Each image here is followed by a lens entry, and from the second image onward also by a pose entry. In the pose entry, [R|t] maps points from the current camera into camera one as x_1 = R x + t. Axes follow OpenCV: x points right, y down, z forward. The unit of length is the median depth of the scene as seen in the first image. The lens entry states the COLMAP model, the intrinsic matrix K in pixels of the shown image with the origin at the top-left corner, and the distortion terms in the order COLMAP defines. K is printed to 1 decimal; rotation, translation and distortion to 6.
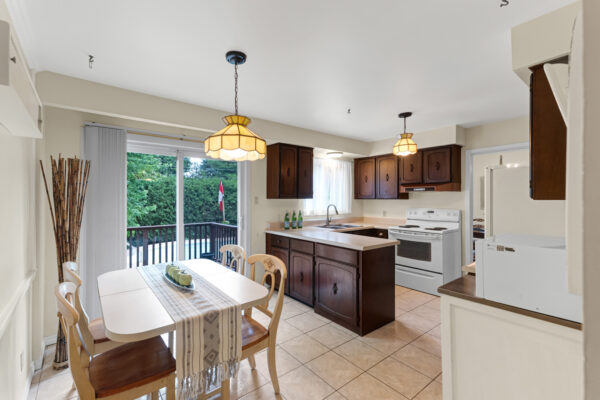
lens RADIAL K [[256.3, 0, 263.8], [0, 256.3, 199.1], [0, 0, 1]] dist [0.012336, 0.000085]
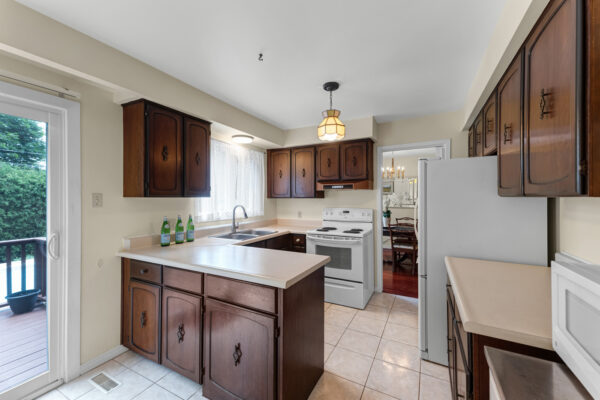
lens RADIAL K [[243.7, 0, 298.4], [0, 243.7, 198.7], [0, 0, 1]] dist [0.019766, 0.000452]
pose [[0.890263, -0.000935, 0.455445, 0.105236], [0.001206, 0.999999, -0.000306, 0.003007], [-0.455444, 0.000822, 0.890264, 0.317884]]
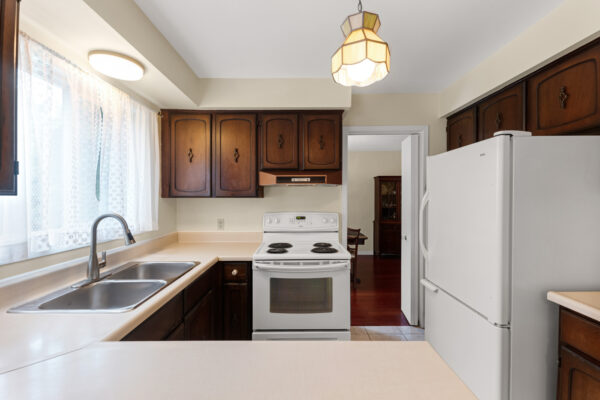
lens RADIAL K [[253.0, 0, 297.5], [0, 253.0, 196.6], [0, 0, 1]] dist [0.003083, 0.000963]
pose [[0.578110, 0.003532, 0.815951, 0.155833], [0.001469, 0.999985, -0.005370, 0.001752], [-0.815957, 0.004303, 0.578096, 0.687528]]
